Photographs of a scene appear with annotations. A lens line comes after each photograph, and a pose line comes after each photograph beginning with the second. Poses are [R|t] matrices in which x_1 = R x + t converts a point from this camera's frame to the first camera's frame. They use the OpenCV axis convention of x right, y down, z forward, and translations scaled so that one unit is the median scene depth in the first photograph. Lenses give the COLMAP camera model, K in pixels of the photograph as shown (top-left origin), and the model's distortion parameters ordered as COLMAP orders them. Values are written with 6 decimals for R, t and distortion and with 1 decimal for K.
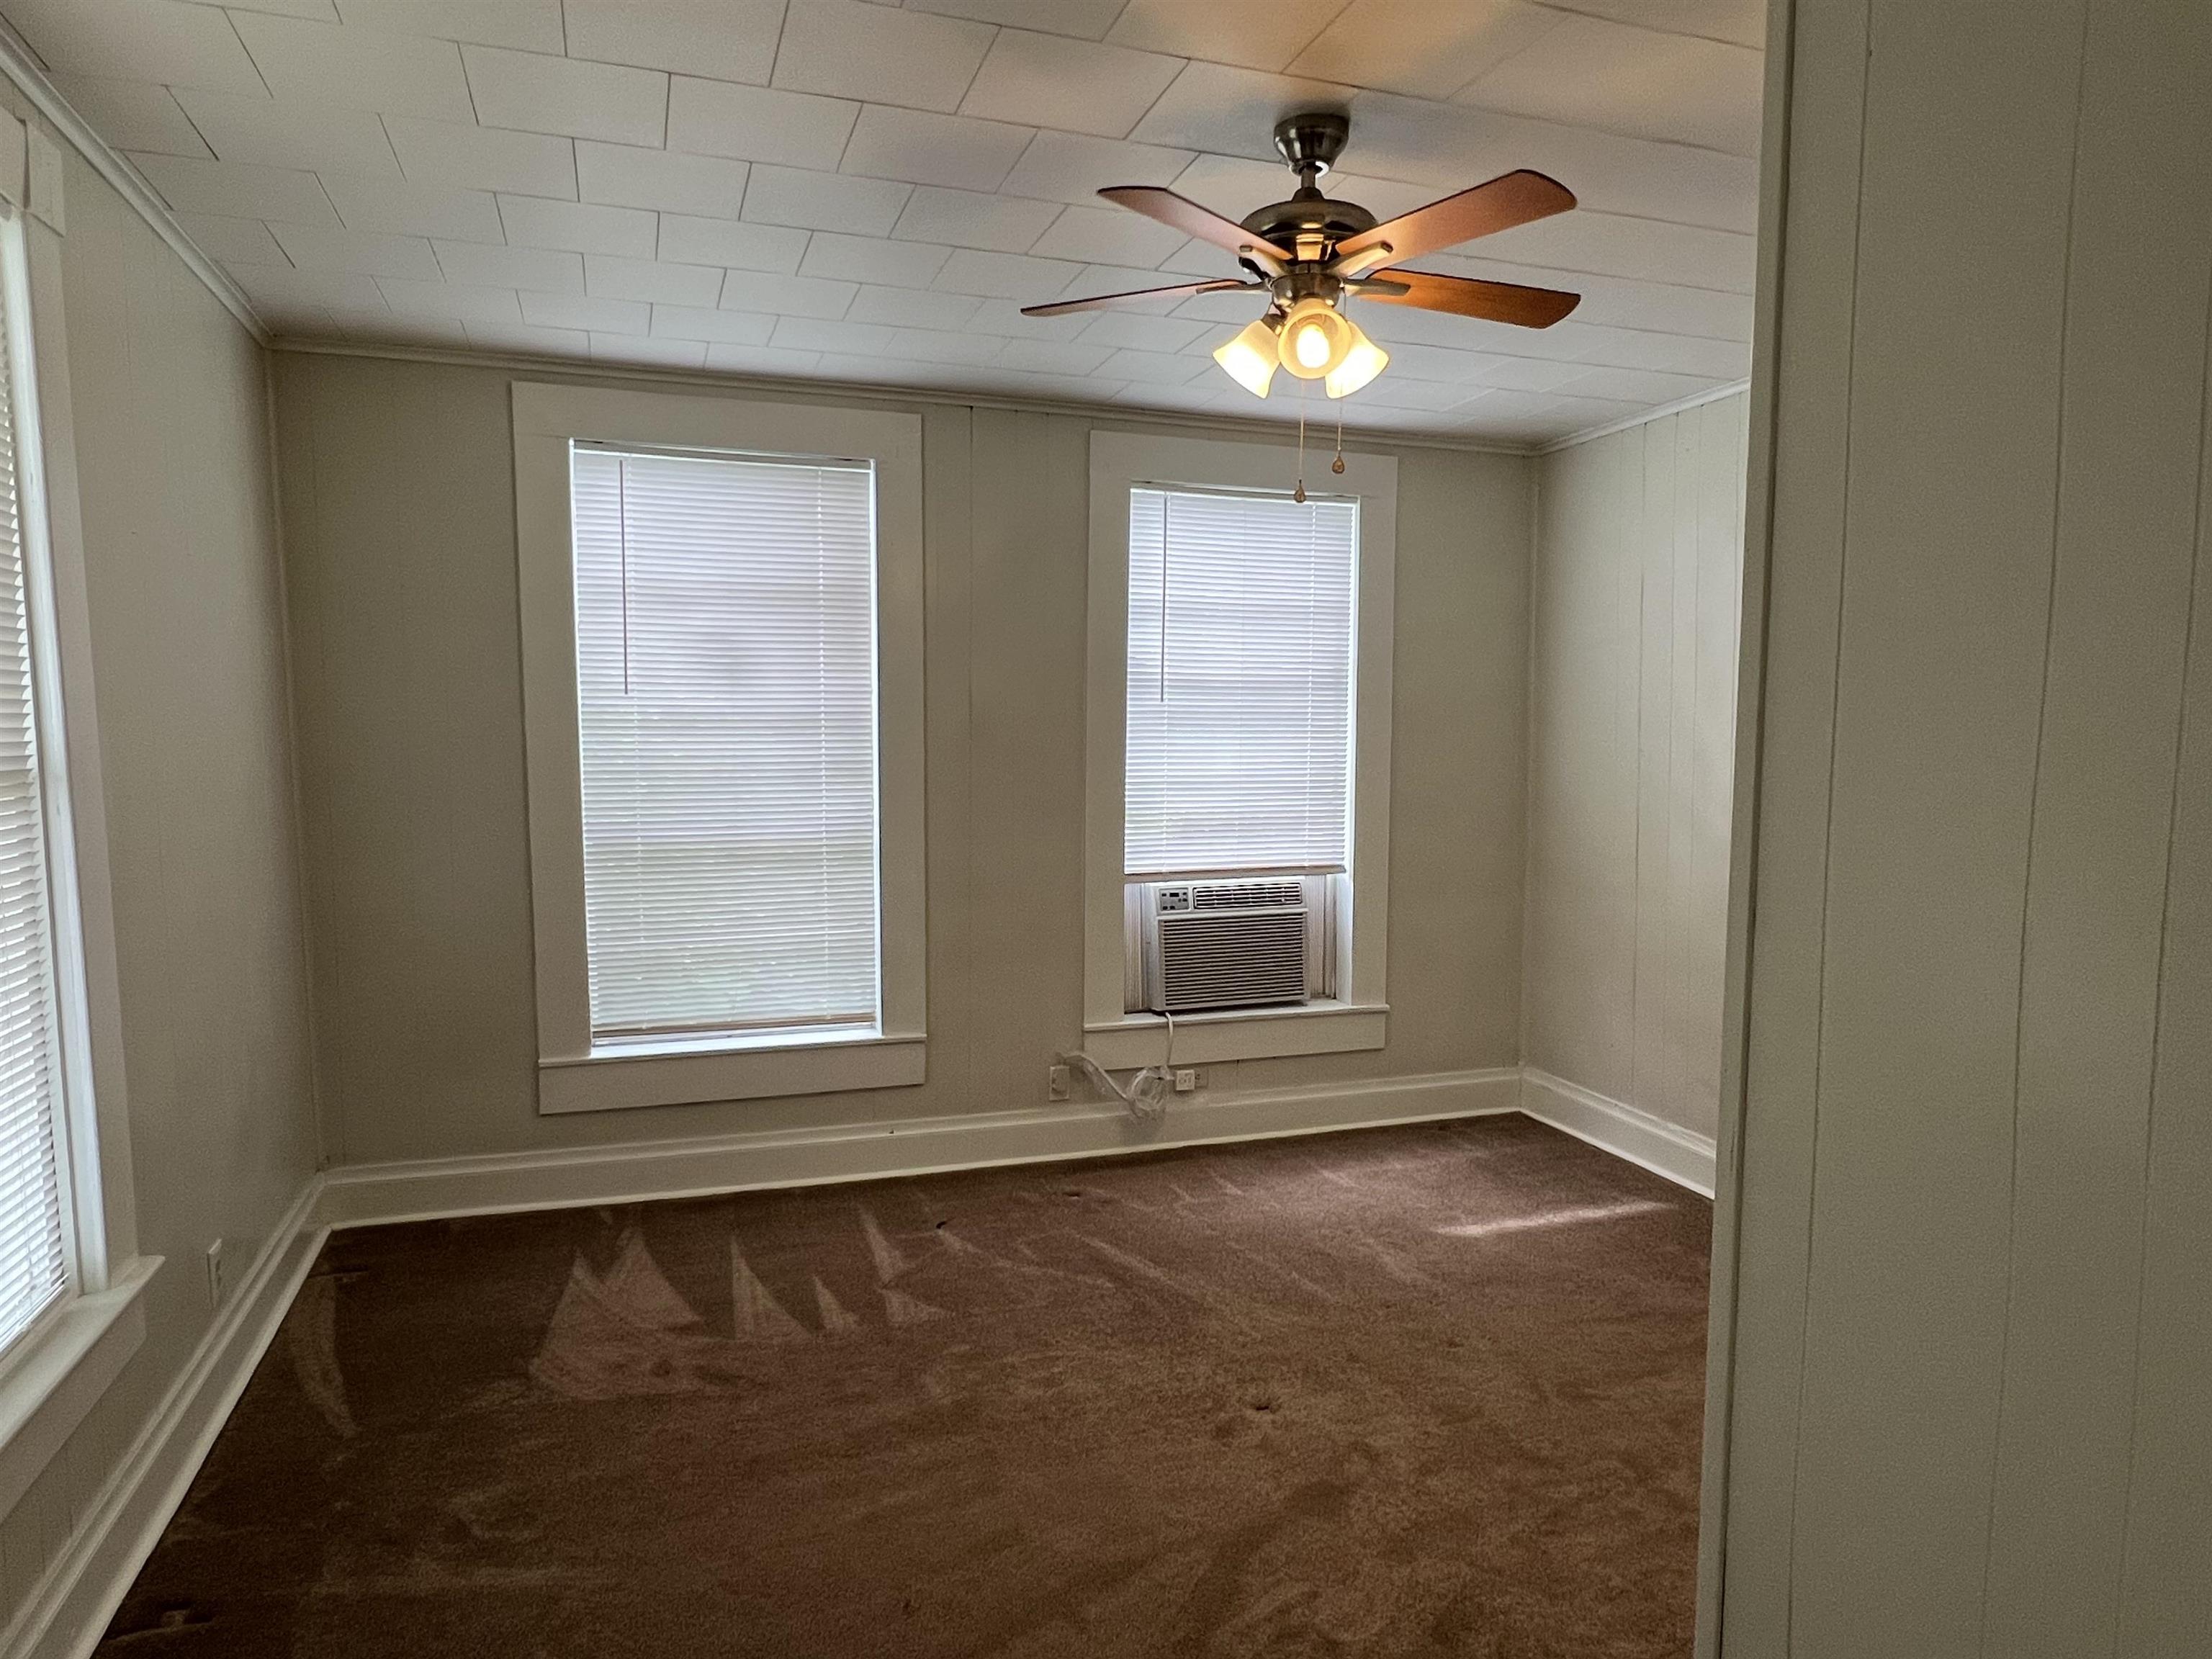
lens RADIAL K [[1346.3, 0, 1103.2], [0, 1346.3, 833.7], [0, 0, 1]] dist [0.000757, -0.001810]
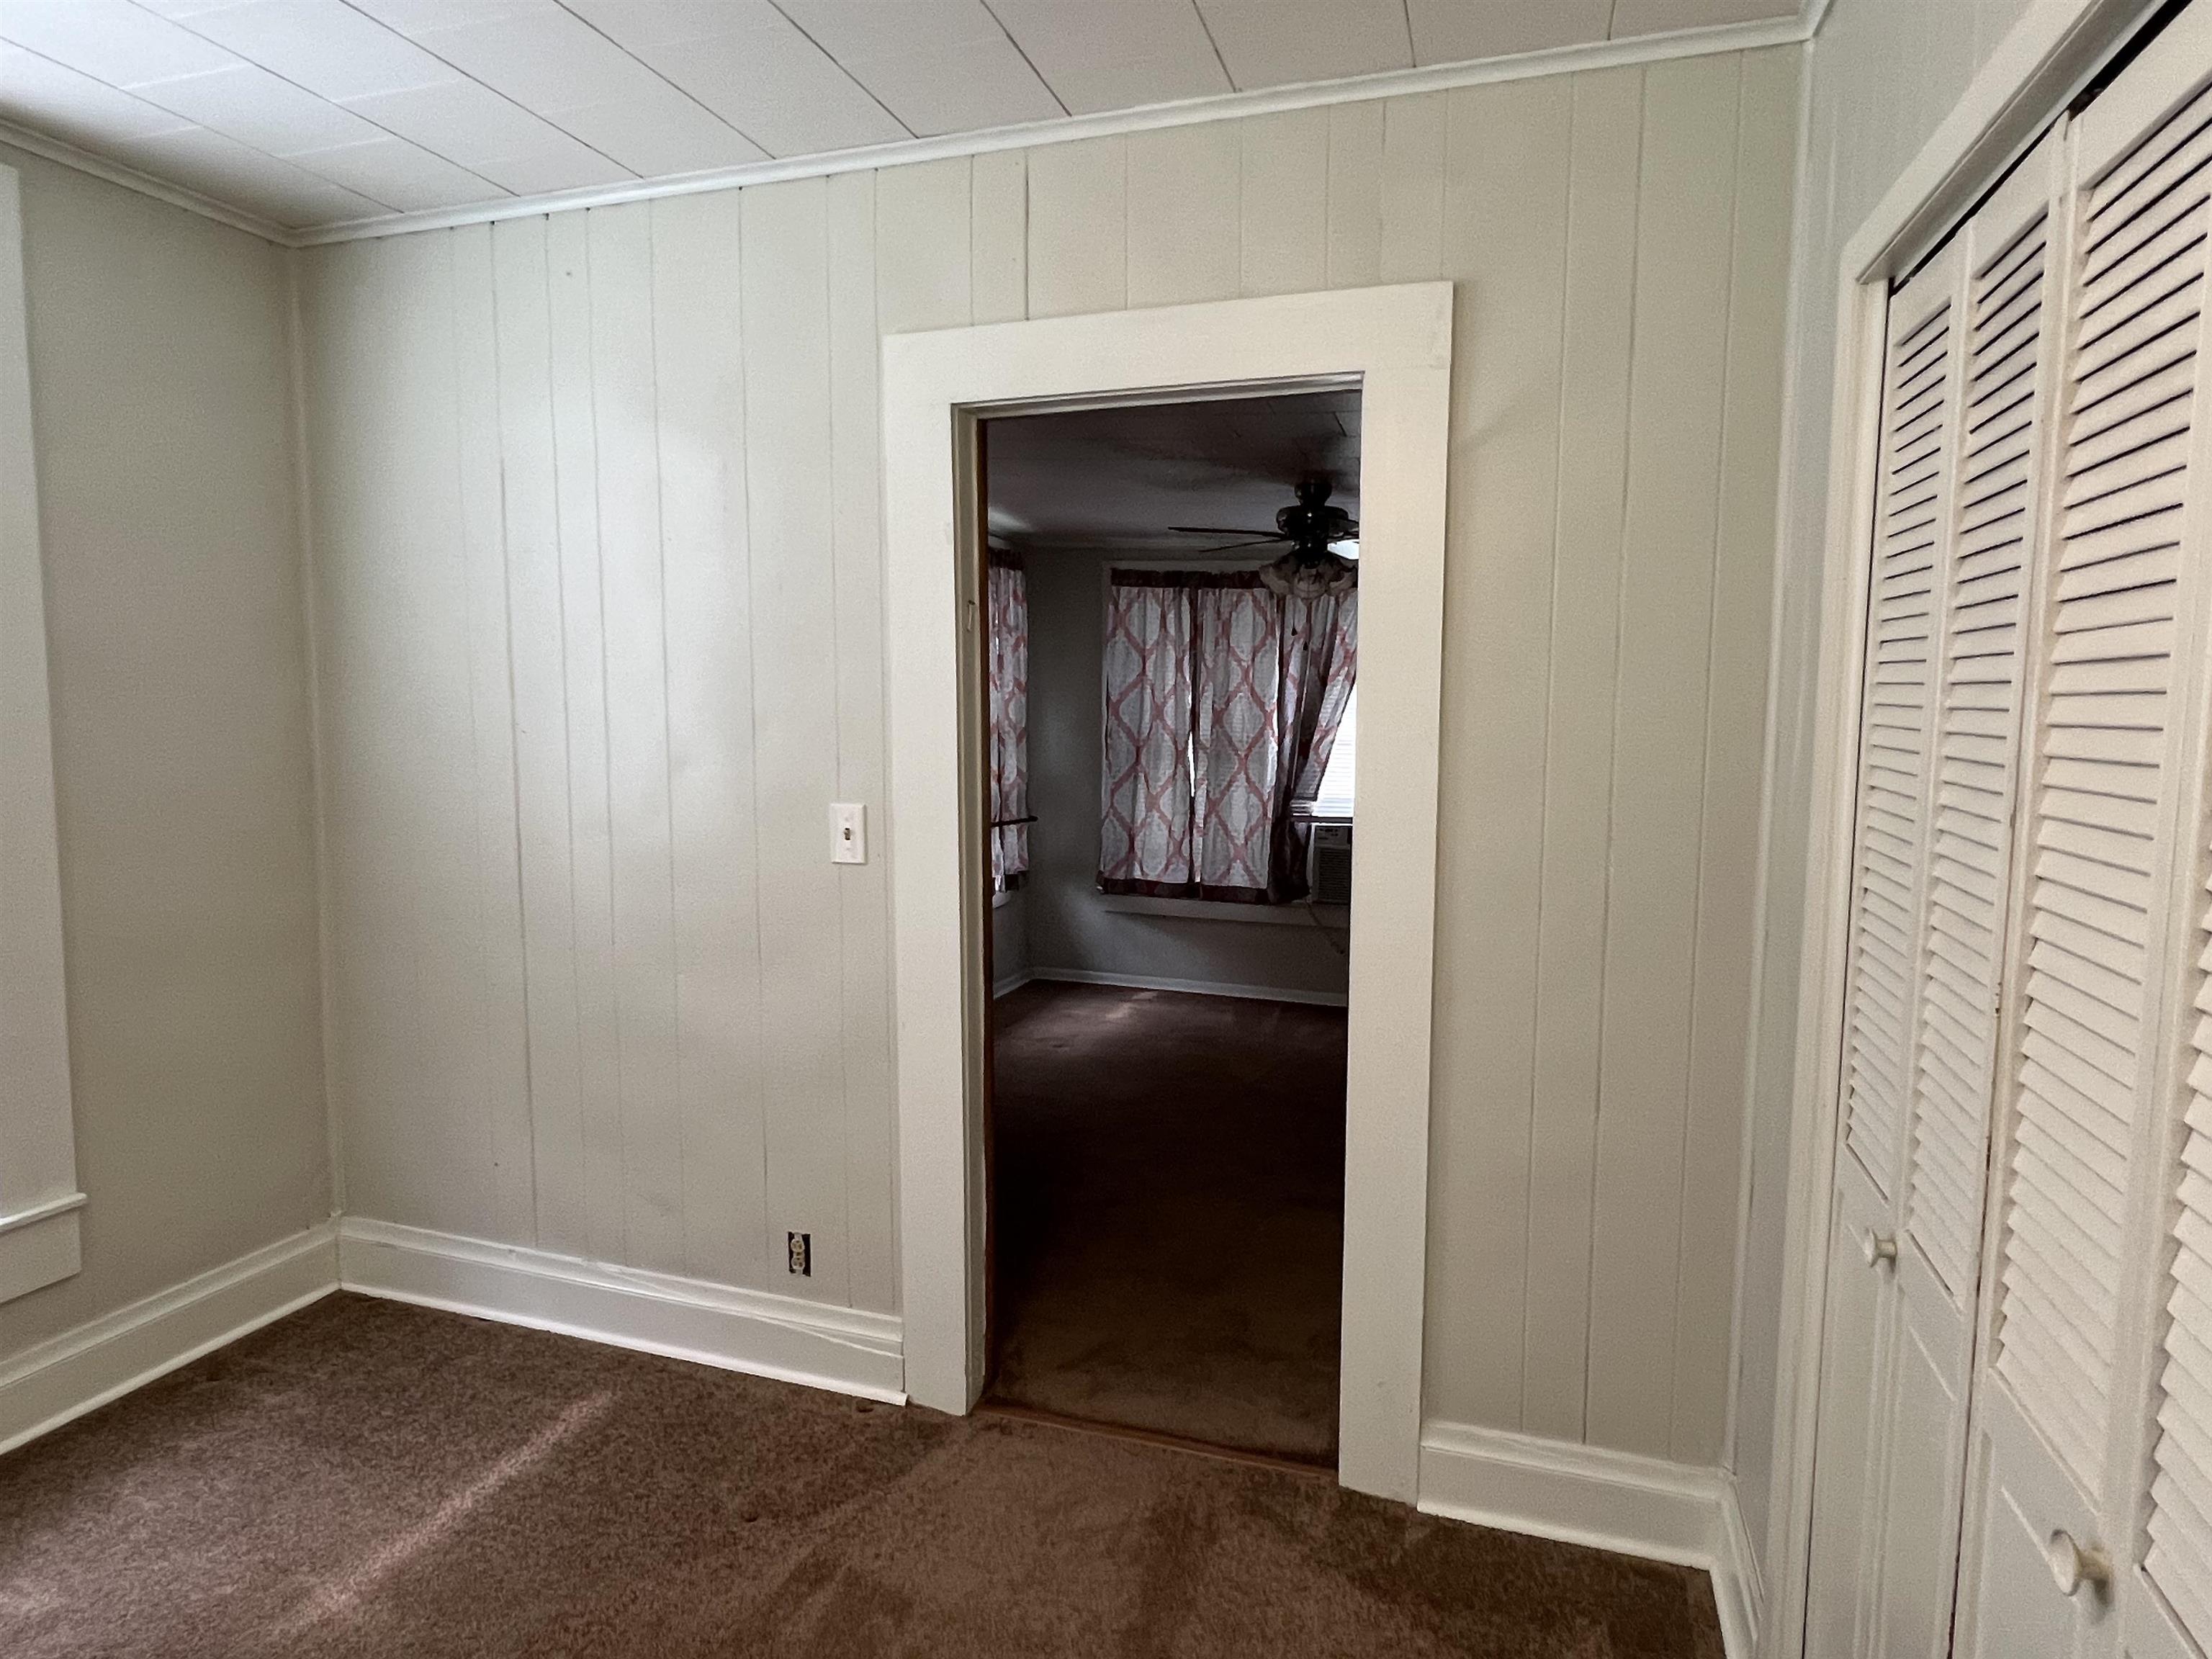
lens RADIAL K [[1346.3, 0, 1093.2], [0, 1346.3, 820.3], [0, 0, 1]] dist [0.000757, -0.001810]
pose [[0.608132, -0.070650, 0.790686, 0.039886], [0.051137, 0.997450, 0.049794, -0.030153], [-0.792187, 0.010151, 0.610194, 0.340915]]
